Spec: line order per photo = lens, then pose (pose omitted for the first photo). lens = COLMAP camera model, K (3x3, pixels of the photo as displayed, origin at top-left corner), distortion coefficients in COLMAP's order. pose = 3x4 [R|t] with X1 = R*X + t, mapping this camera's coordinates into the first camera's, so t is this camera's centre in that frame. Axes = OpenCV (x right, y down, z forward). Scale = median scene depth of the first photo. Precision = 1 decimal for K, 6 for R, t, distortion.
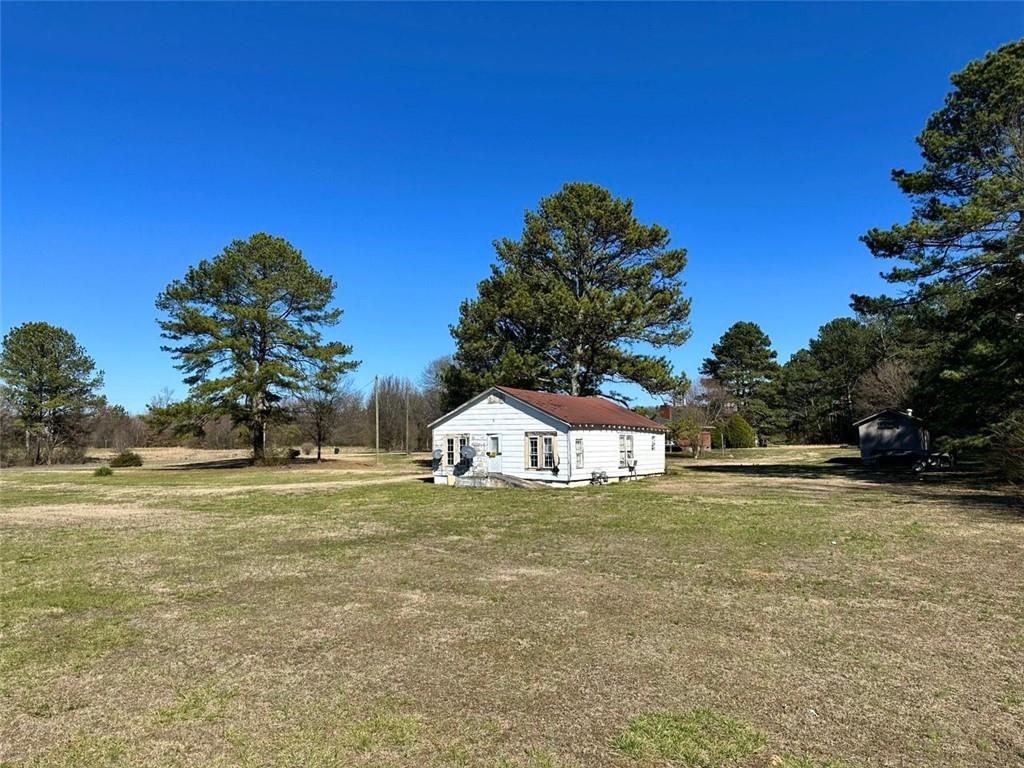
lens RADIAL K [[736.4, 0, 513.3], [0, 736.4, 373.0], [0, 0, 1]] dist [0.049459, -0.035922]
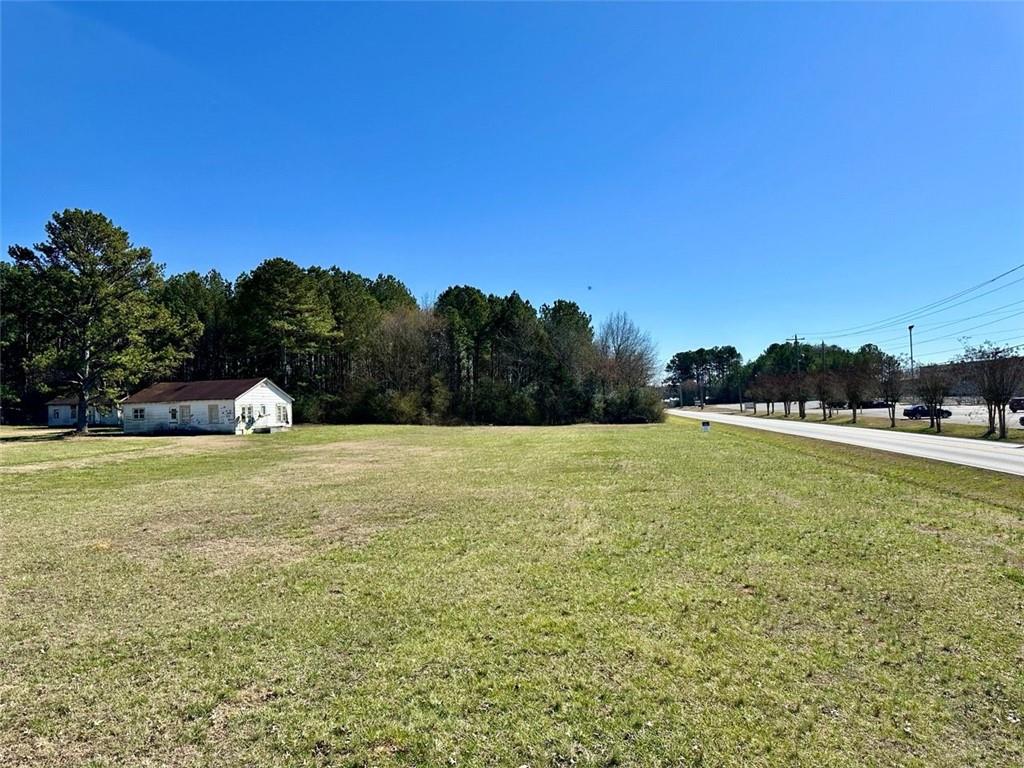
lens RADIAL K [[727.3, 0, 512.4], [0, 727.3, 386.9], [0, 0, 1]] dist [0.044137, -0.049524]
pose [[-0.344665, 0.029620, 0.938258, -1.901816], [-0.067944, 0.996093, -0.056405, 0.096283], [-0.936264, -0.083189, -0.341306, 1.008785]]
